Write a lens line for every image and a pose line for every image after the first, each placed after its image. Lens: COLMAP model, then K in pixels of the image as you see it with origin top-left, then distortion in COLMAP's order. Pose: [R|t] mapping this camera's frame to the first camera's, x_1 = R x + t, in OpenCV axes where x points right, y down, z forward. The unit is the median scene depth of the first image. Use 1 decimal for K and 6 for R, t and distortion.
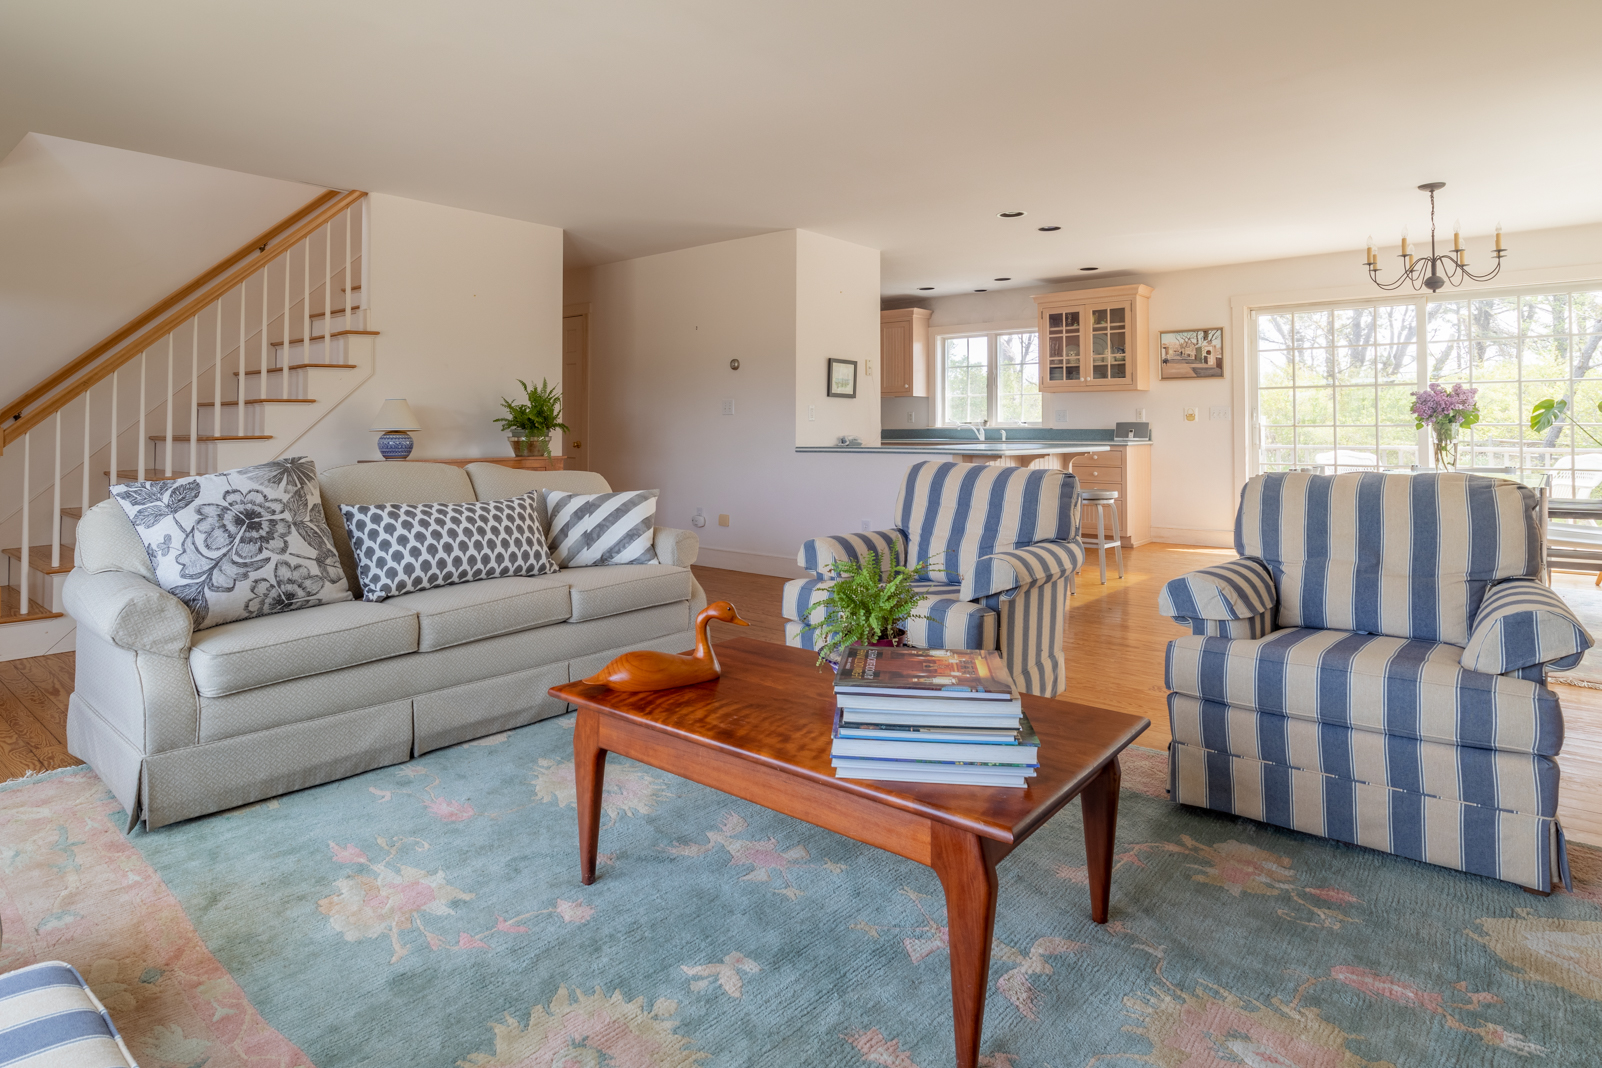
lens RADIAL K [[897.1, 0, 797.9], [0, 897.1, 402.5], [0, 0, 1]] dist [-0.002804, -0.000823]
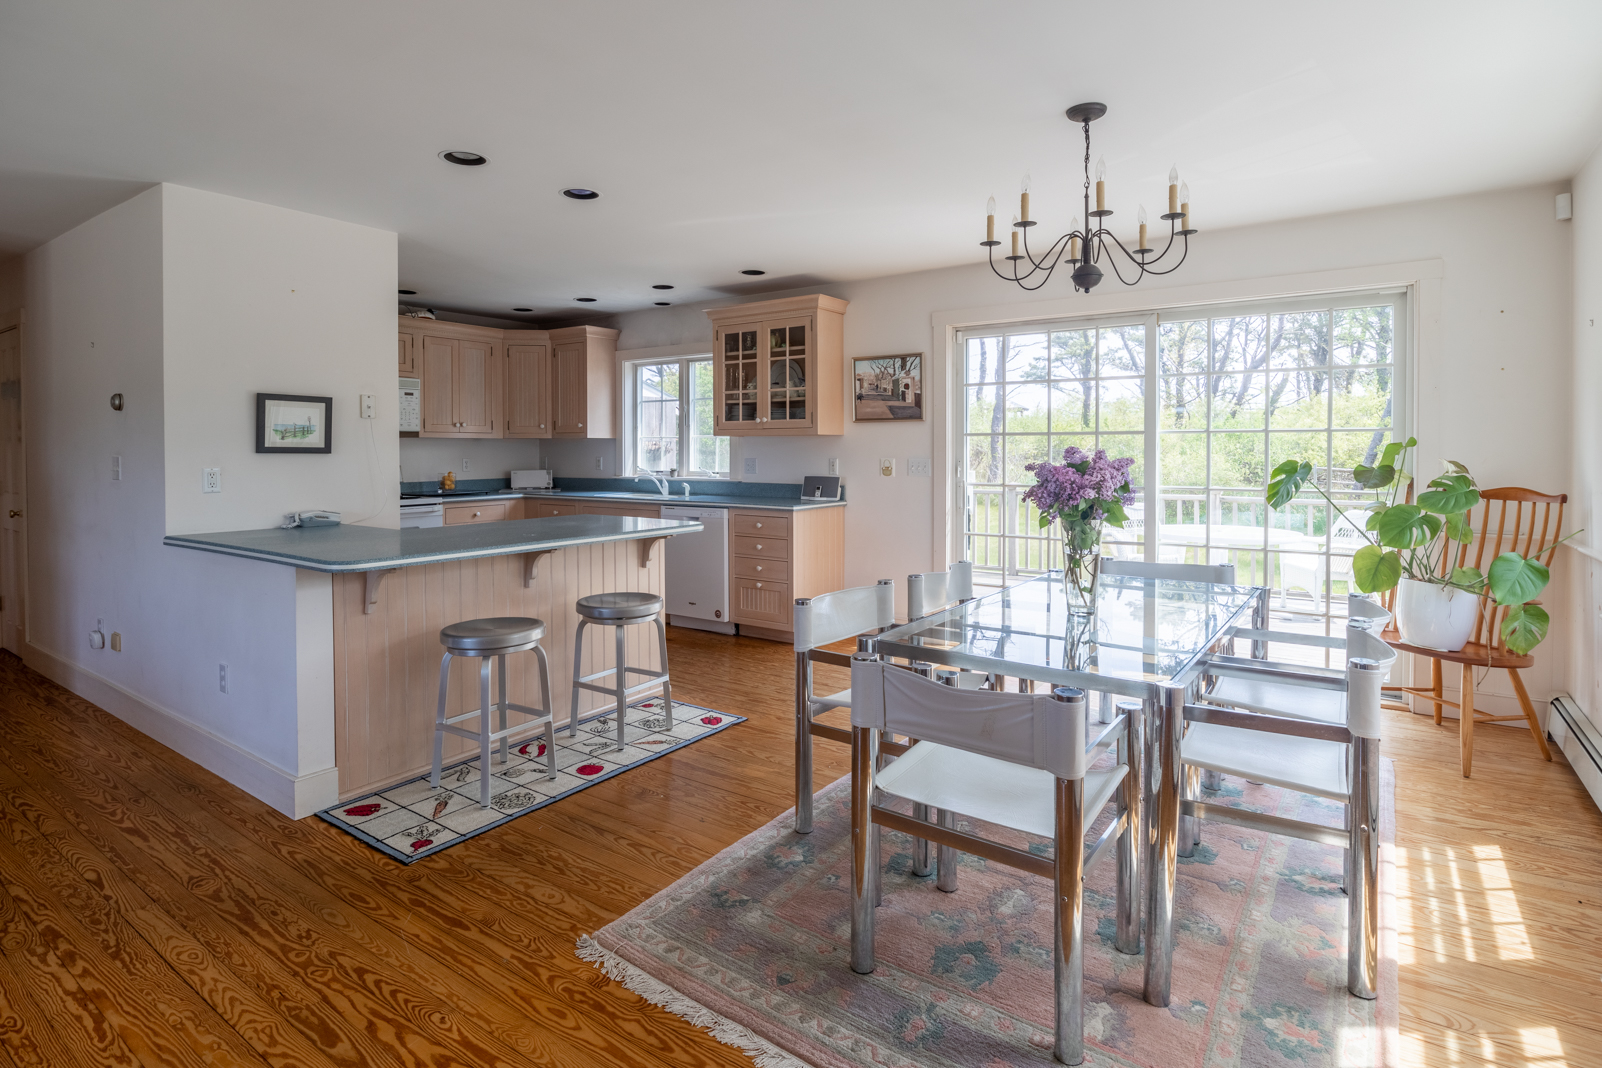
lens RADIAL K [[816.6, 0, 836.3], [0, 816.6, 453.1], [0, 0, 1]] dist [-0.009619, -0.000451]
pose [[0.994303, -0.001184, 0.106588, 0.312710], [-0.002506, 0.999402, 0.034483, -0.022156], [-0.106565, -0.034554, 0.993705, 0.305428]]
